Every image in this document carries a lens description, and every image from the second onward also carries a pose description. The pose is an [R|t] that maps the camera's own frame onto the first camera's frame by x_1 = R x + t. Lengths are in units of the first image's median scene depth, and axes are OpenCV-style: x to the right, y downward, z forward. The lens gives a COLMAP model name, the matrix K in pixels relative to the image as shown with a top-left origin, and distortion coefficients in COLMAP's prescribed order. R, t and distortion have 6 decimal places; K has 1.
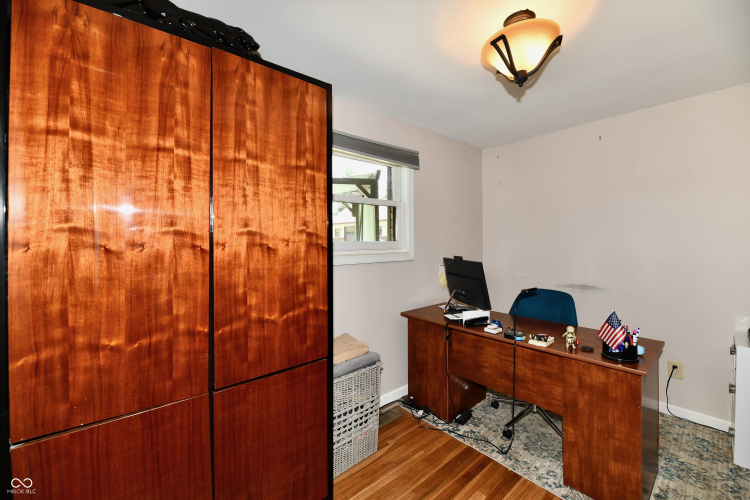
lens RADIAL K [[307.4, 0, 378.5], [0, 307.4, 241.9], [0, 0, 1]] dist [-0.000407, -0.003254]
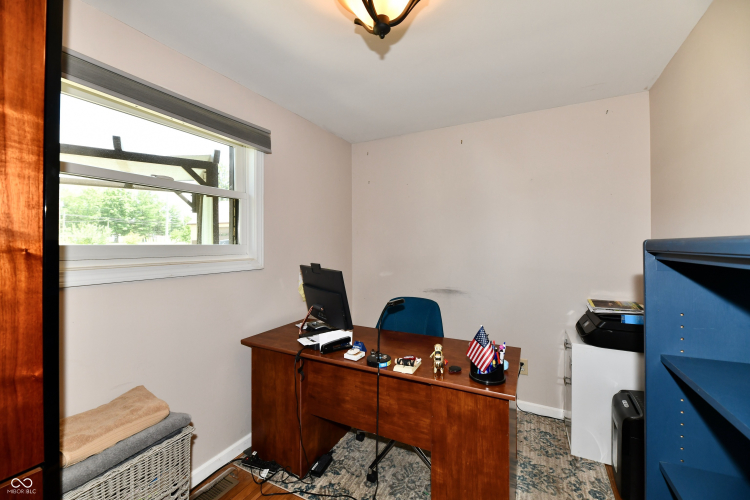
lens RADIAL K [[307.4, 0, 378.5], [0, 307.4, 241.9], [0, 0, 1]] dist [-0.000407, -0.003254]
pose [[0.928166, 0.005653, 0.372124, 0.123638], [-0.001569, 0.999935, -0.011276, -0.000275], [-0.372164, 0.009882, 0.928115, 0.216435]]
